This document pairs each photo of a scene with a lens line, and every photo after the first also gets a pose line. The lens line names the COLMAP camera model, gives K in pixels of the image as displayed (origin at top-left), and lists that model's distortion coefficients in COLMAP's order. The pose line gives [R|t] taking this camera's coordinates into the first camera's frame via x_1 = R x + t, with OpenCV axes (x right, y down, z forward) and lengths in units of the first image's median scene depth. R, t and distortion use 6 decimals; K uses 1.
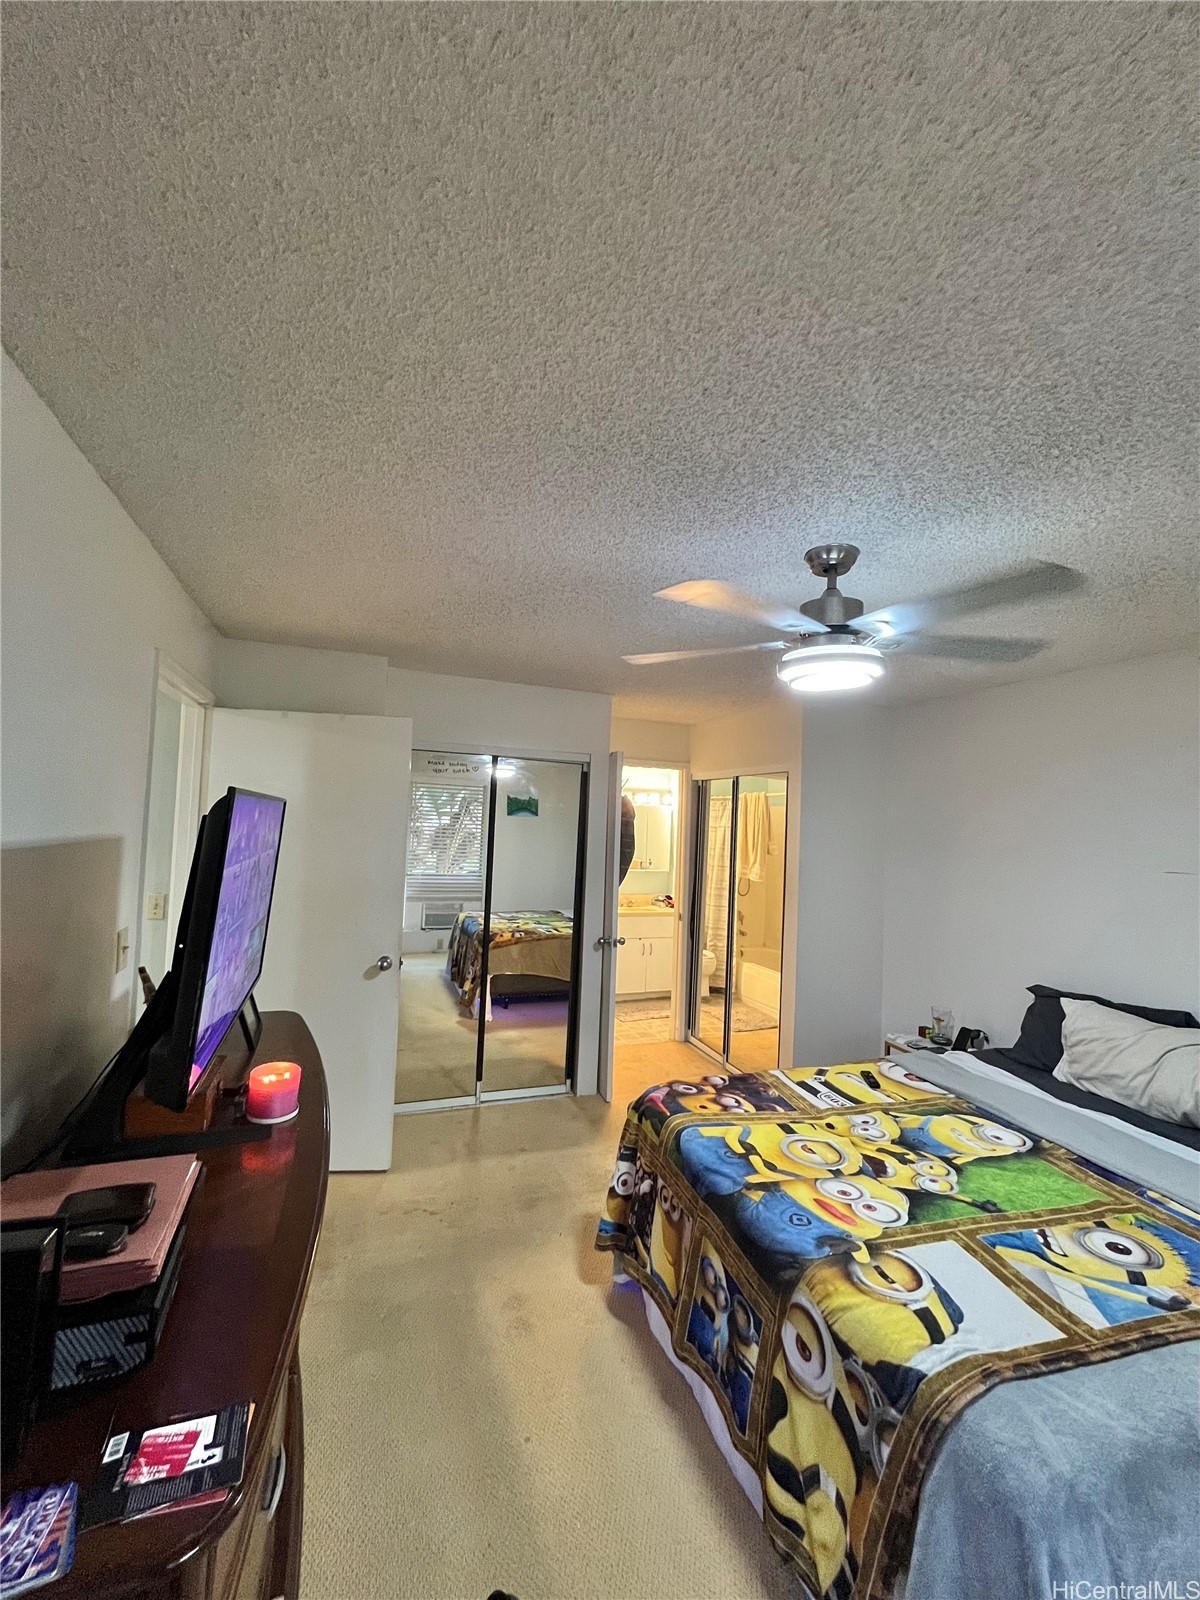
lens RADIAL K [[646.8, 0, 601.6], [0, 646.8, 794.8], [0, 0, 1]] dist [-0.000861, -0.000323]
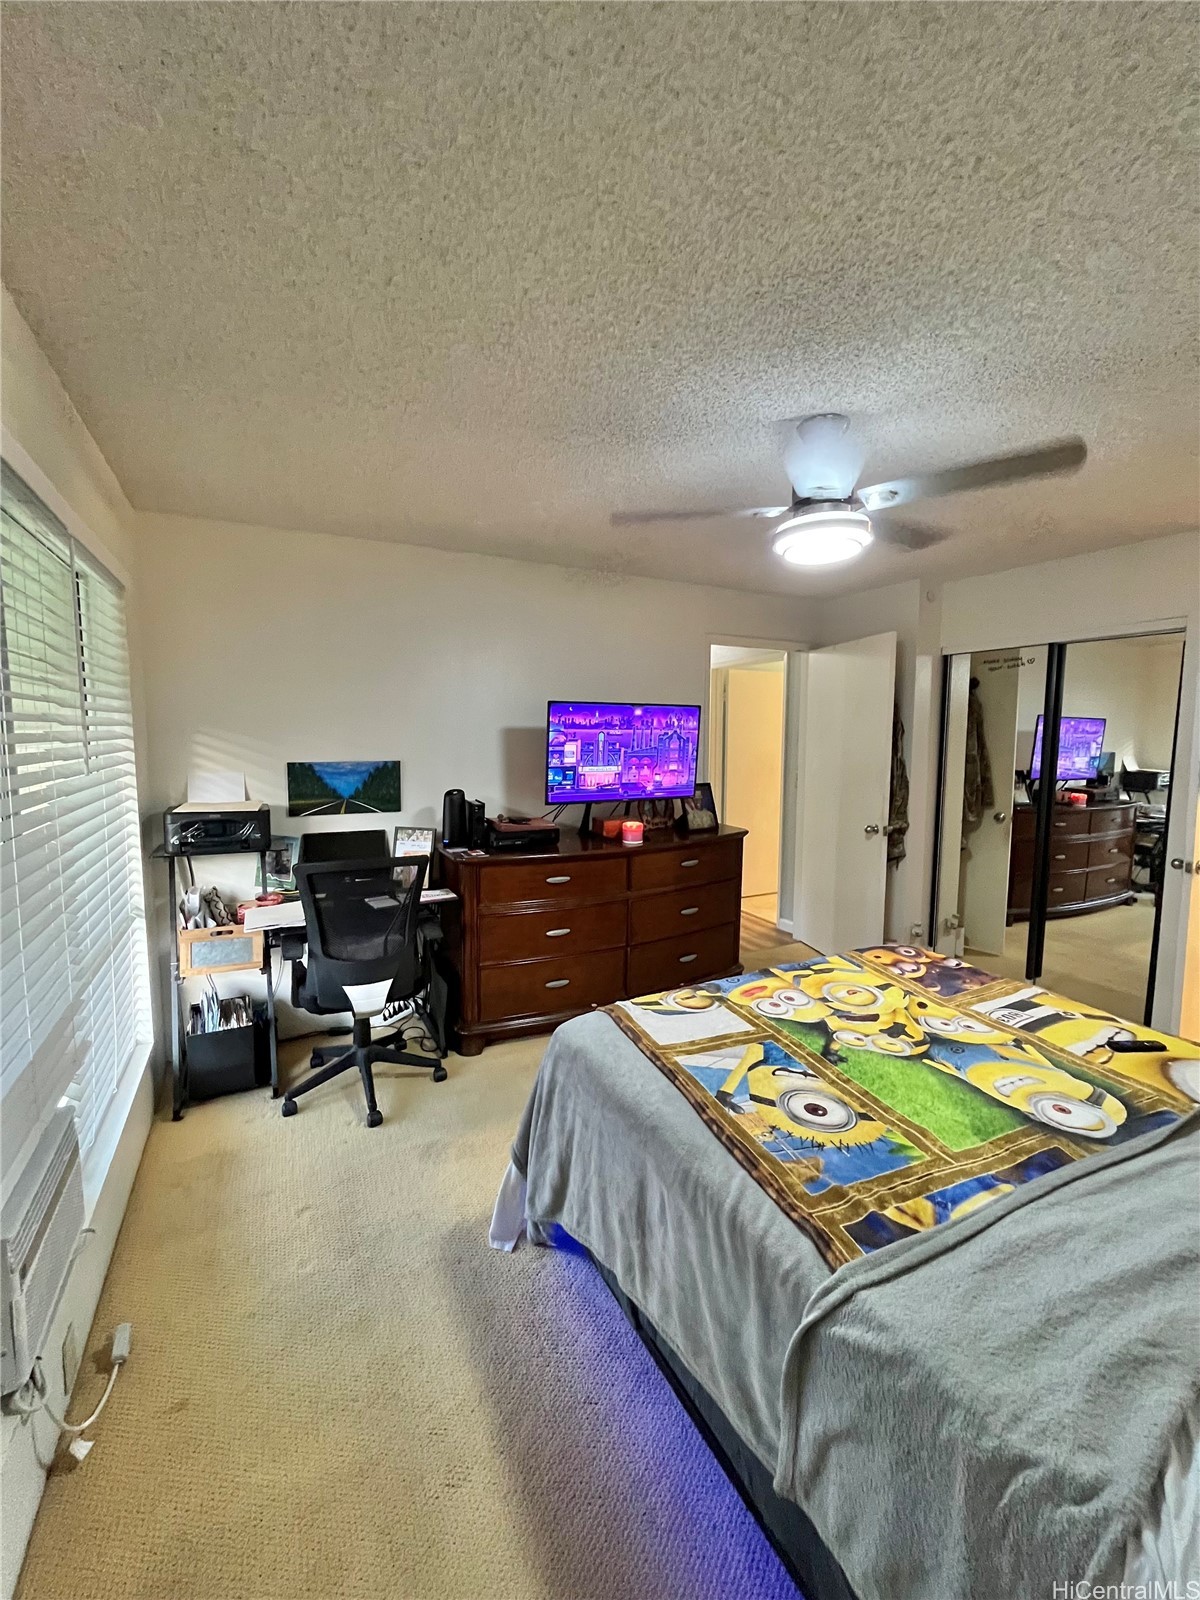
lens RADIAL K [[646.8, 0, 601.6], [0, 646.8, 794.8], [0, 0, 1]] dist [-0.000861, -0.000323]
pose [[0.110806, 0.052365, -0.992462, 1.351029], [0.045641, 0.997289, 0.057716, 0.142012], [0.992794, -0.051692, 0.108116, 0.493706]]
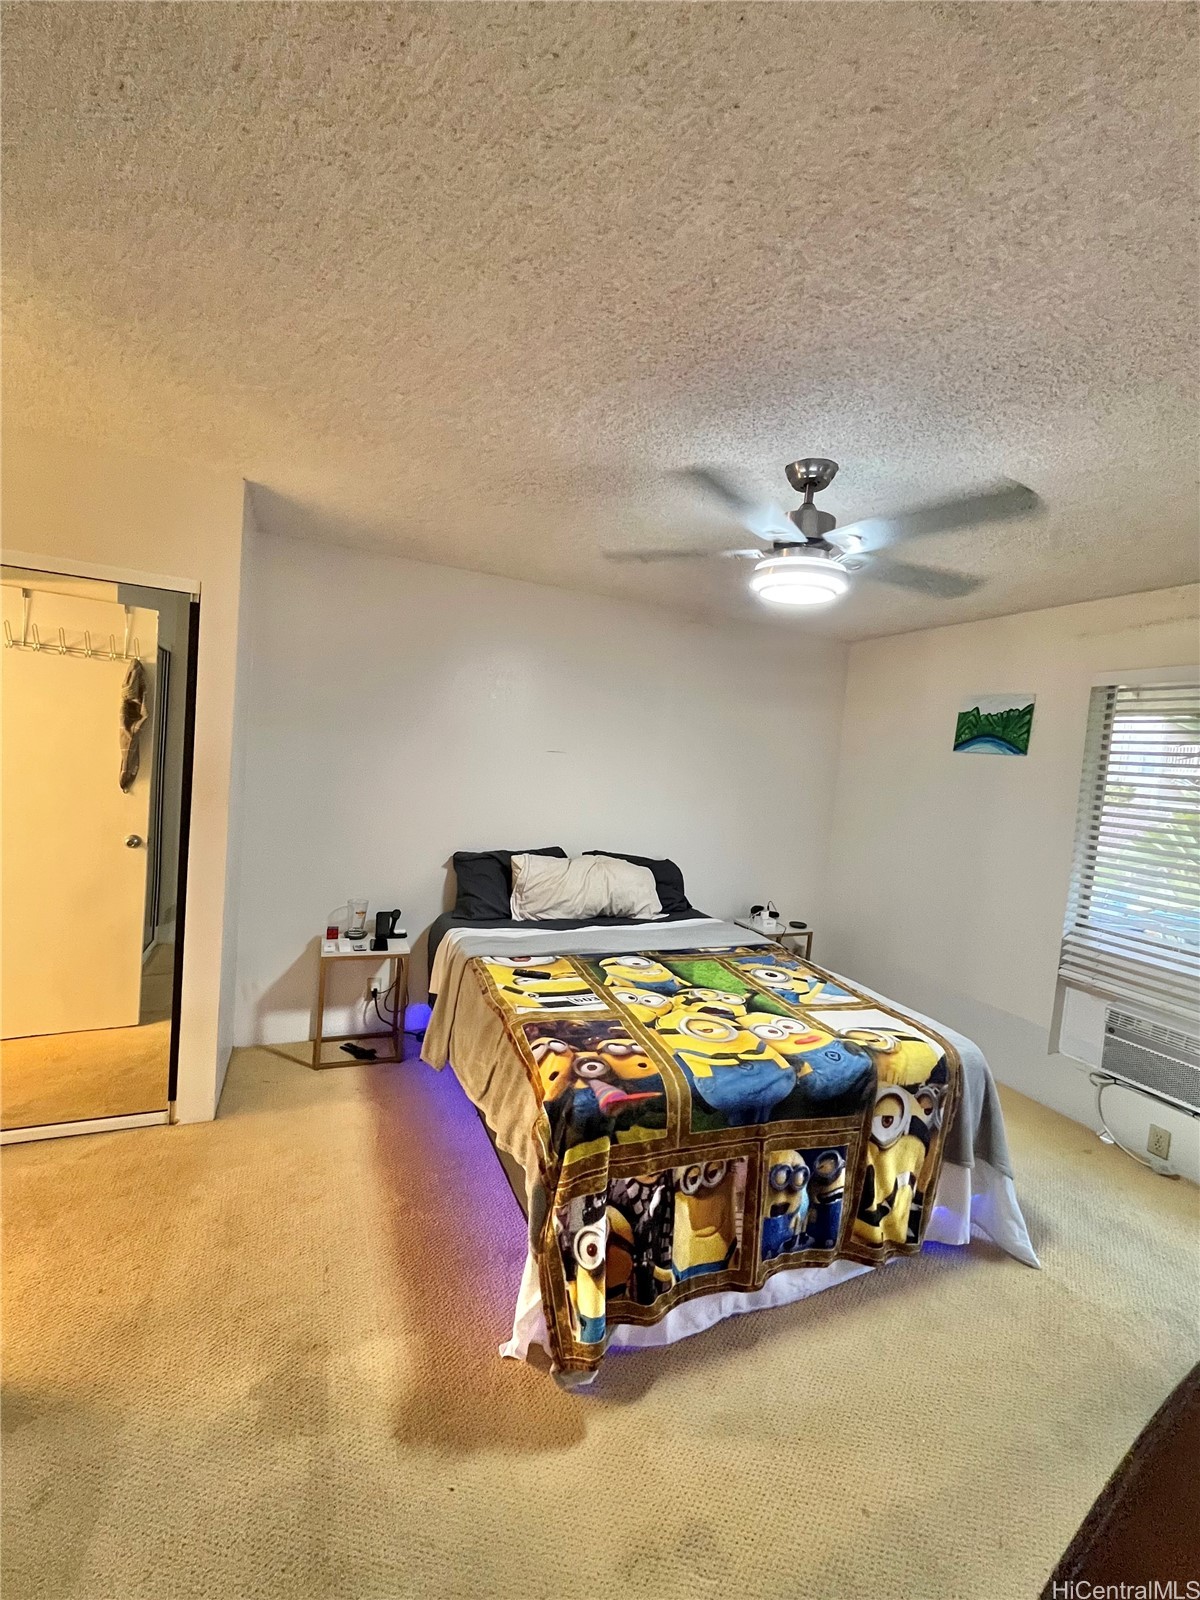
lens RADIAL K [[646.8, 0, 601.6], [0, 646.8, 794.8], [0, 0, 1]] dist [-0.000861, -0.000323]
pose [[-0.046559, -0.105448, 0.993334, -0.702594], [-0.124496, 0.987272, 0.098969, 0.082925], [-0.991127, -0.119058, -0.059094, 1.304962]]
